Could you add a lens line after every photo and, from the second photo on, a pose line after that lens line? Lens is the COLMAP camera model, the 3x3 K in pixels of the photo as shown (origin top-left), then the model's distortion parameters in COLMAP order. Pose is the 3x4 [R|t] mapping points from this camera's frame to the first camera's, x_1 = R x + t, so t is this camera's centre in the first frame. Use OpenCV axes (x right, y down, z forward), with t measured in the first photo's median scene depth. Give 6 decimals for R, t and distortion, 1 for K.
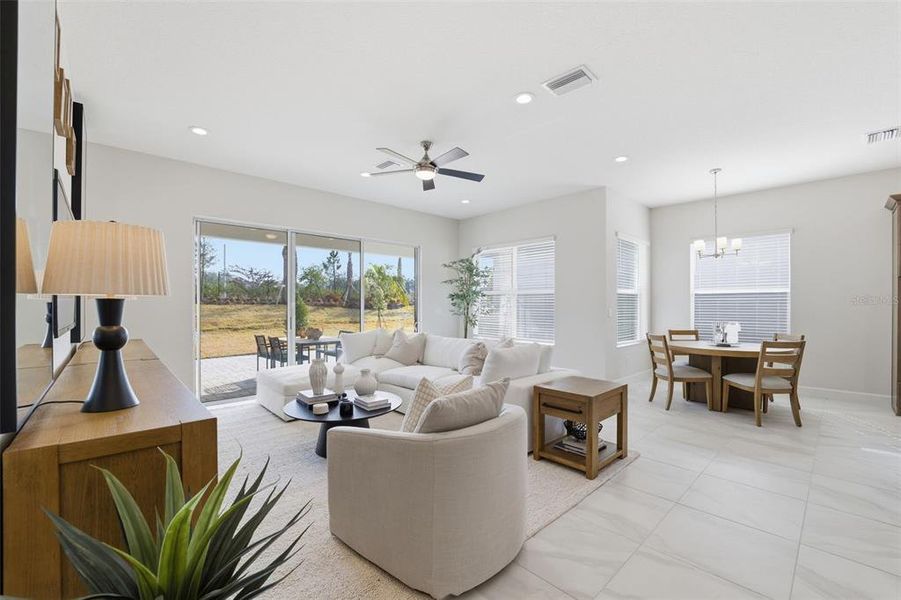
lens RADIAL K [[379.4, 0, 465.6], [0, 379.4, 304.2], [0, 0, 1]] dist [0.019654, 0.000024]
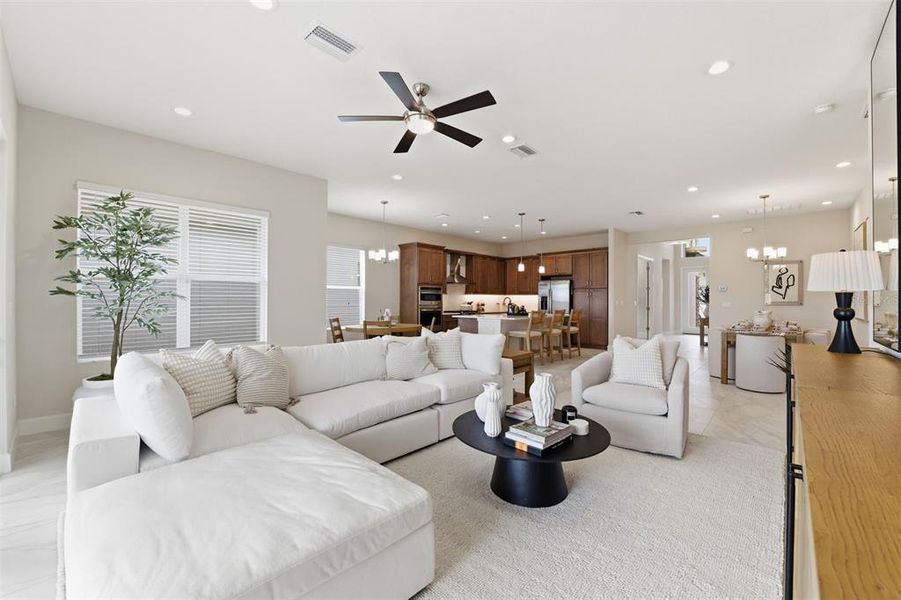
lens RADIAL K [[364.7, 0, 450.5], [0, 364.7, 300.0], [0, 0, 1]] dist [-0.019732, -0.000026]
pose [[-0.035569, -0.001812, 0.999366, -0.696509], [-0.002043, 0.999996, 0.001740, 0.007772], [-0.999365, -0.001979, -0.035573, 0.797618]]
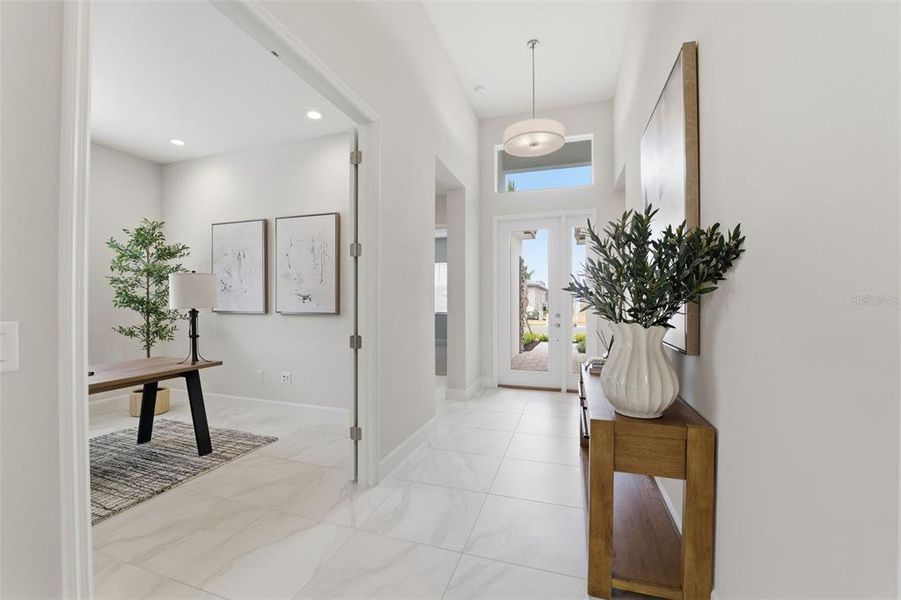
lens RADIAL K [[364.7, 0, 450.5], [0, 364.7, 300.0], [0, 0, 1]] dist [-0.019732, -0.000026]
pose [[-0.456878, 0.000059, 0.889529, 1.060654], [0.001429, 0.999999, 0.000667, 0.006789], [-0.889528, 0.001576, -0.456878, -0.429982]]
